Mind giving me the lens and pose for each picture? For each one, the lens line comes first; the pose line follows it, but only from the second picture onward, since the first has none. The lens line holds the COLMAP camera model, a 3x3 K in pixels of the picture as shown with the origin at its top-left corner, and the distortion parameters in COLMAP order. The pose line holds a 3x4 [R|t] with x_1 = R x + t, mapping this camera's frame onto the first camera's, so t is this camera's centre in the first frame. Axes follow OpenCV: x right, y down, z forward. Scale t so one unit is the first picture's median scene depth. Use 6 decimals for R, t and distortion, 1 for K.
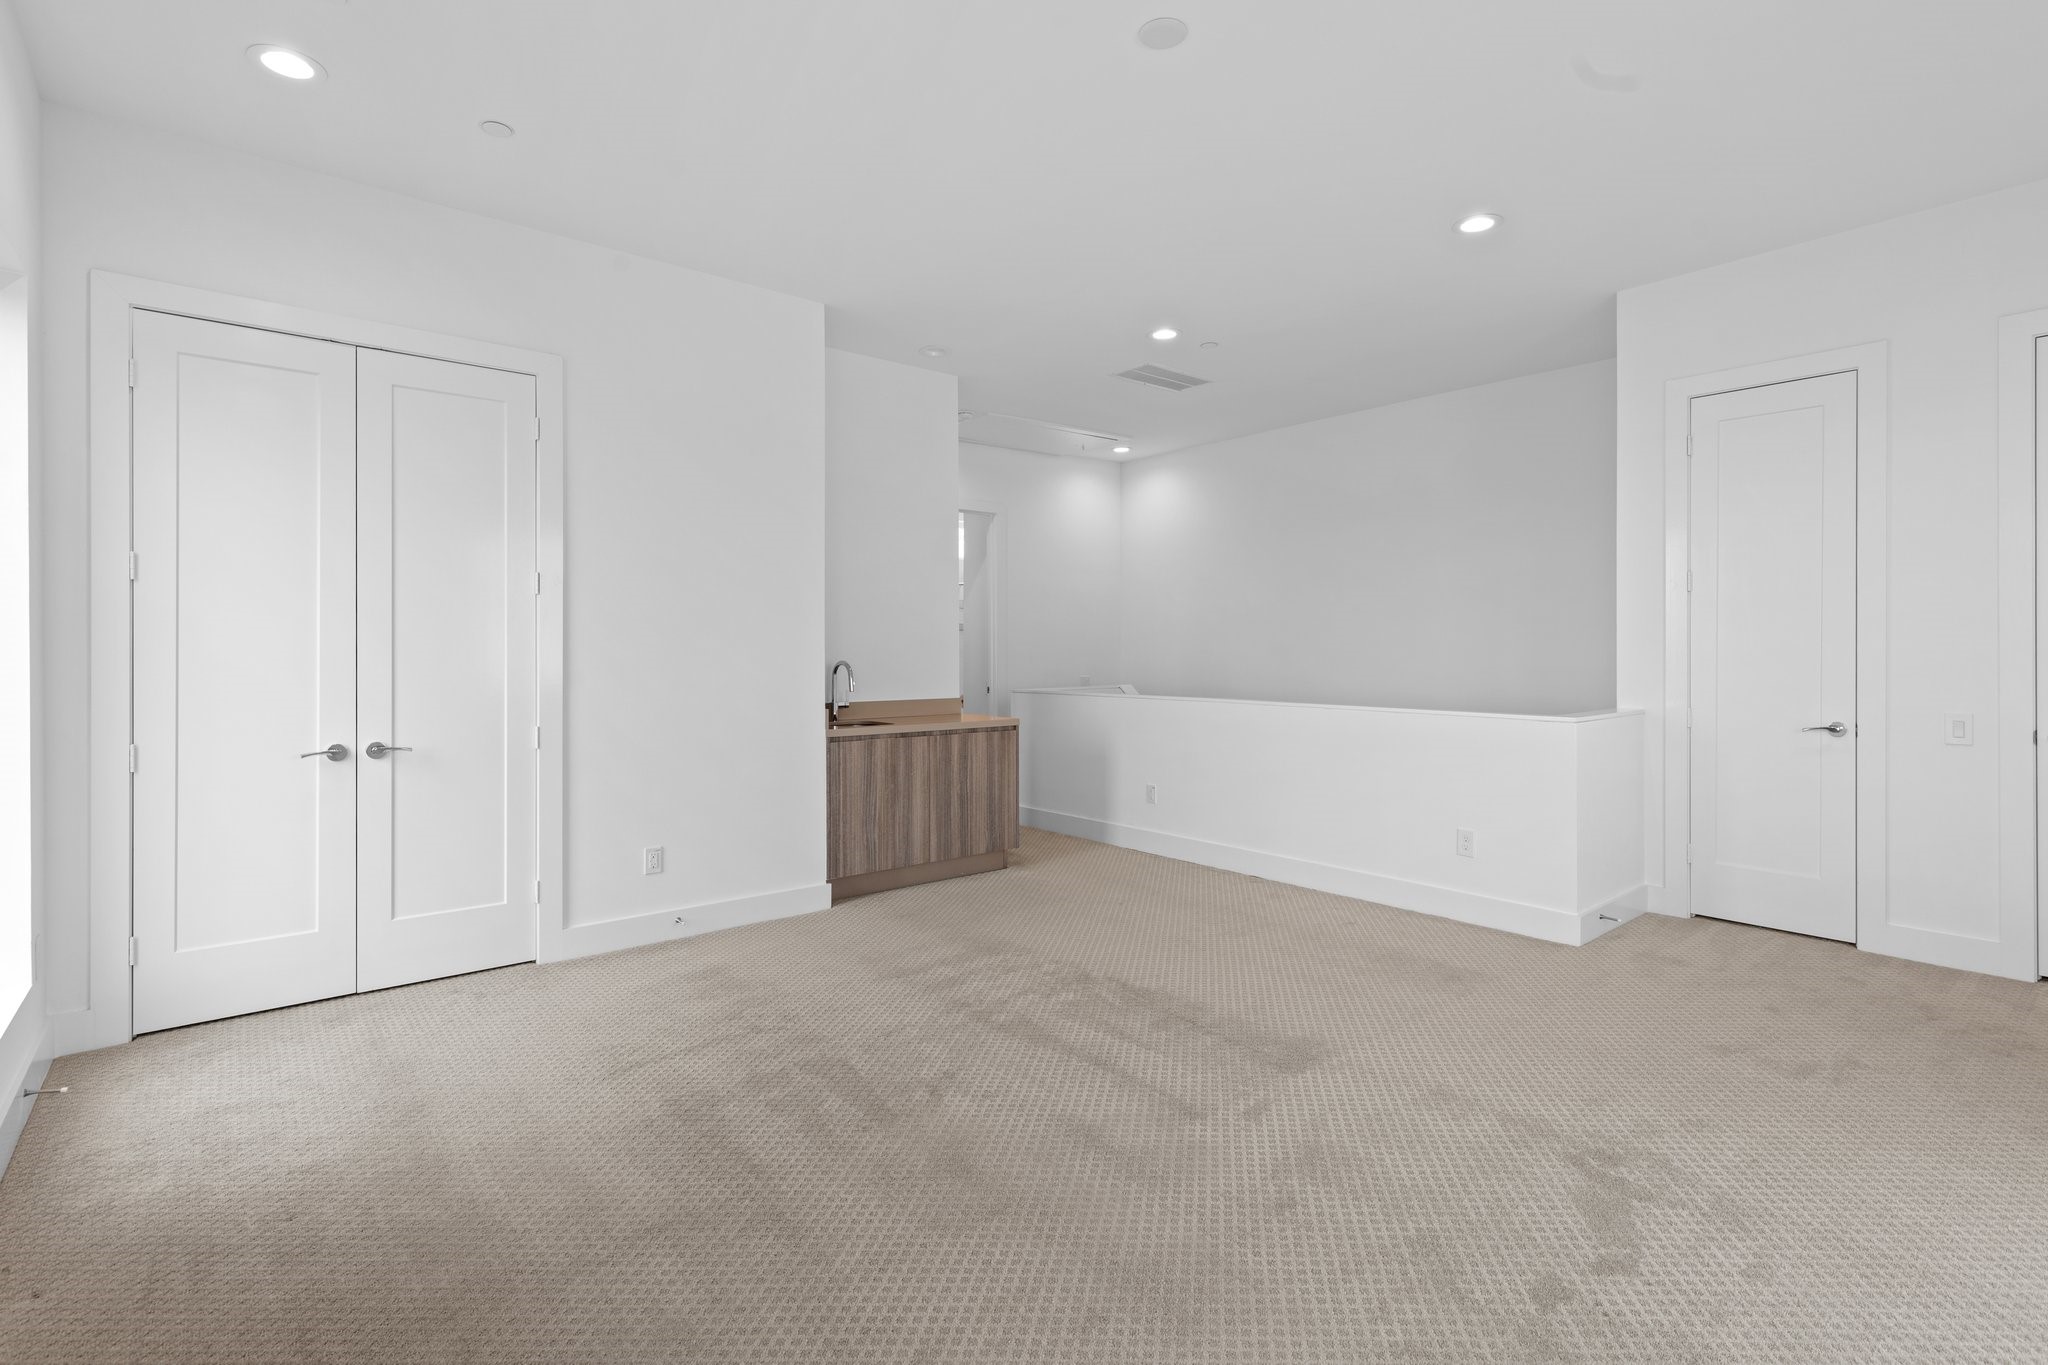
lens RADIAL K [[940.8, 0, 1026.3], [0, 940.8, 657.0], [0, 0, 1]] dist [0.002465, 0.000368]
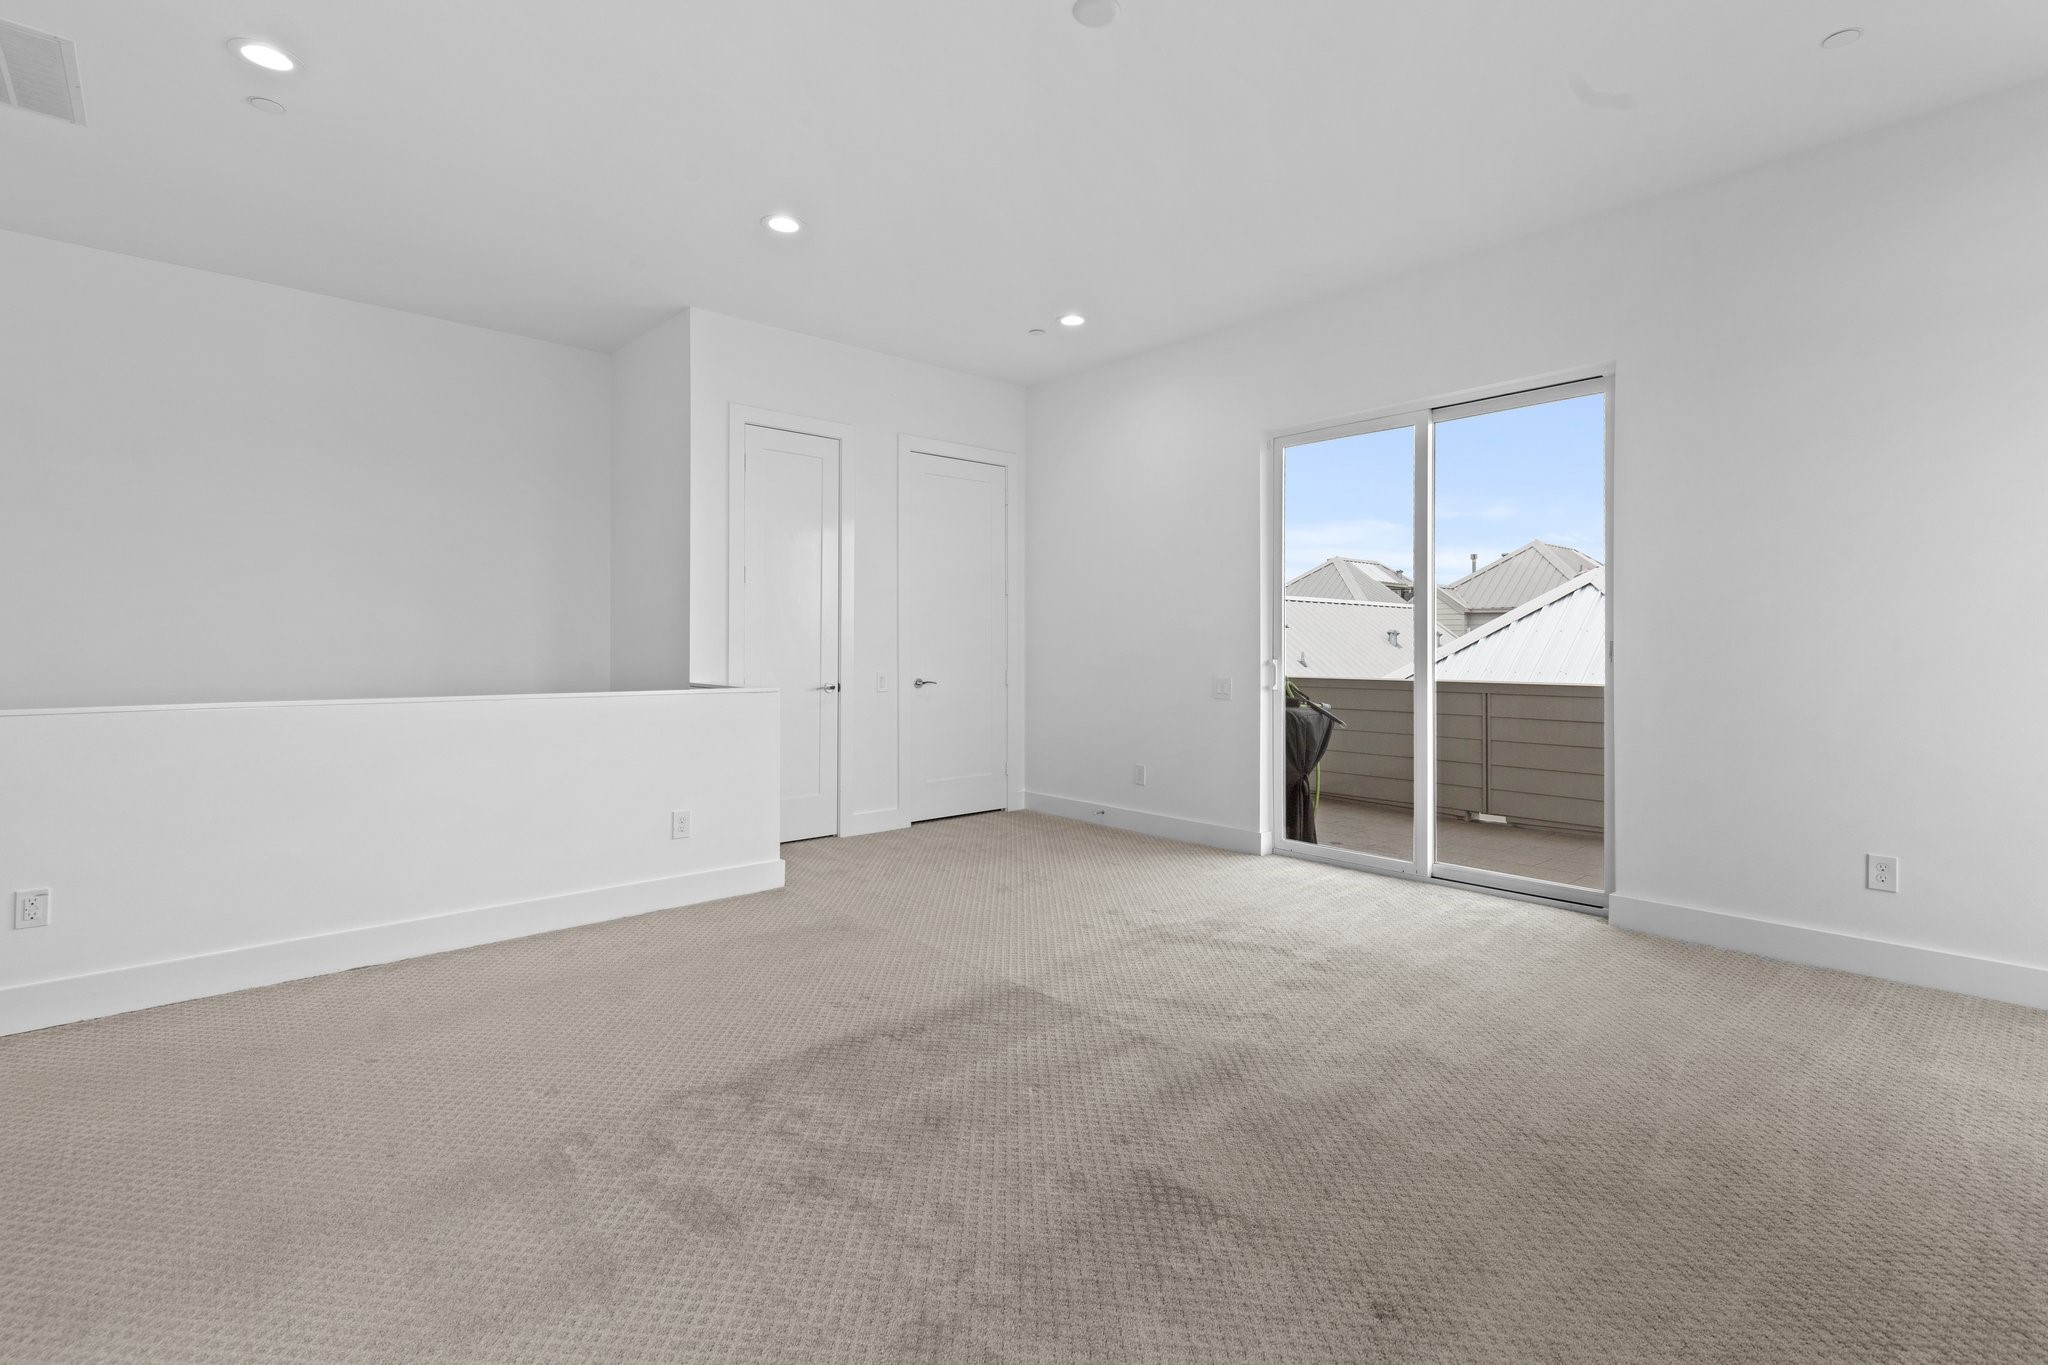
lens RADIAL K [[961.3, 0, 1030.2], [0, 961.3, 631.0], [0, 0, 1]] dist [0.000137, -0.000242]
pose [[-0.047474, 0.015503, 0.998752, -0.673523], [0.004747, 0.999872, -0.015295, 0.017578], [-0.998861, 0.004015, -0.047542, 0.841649]]
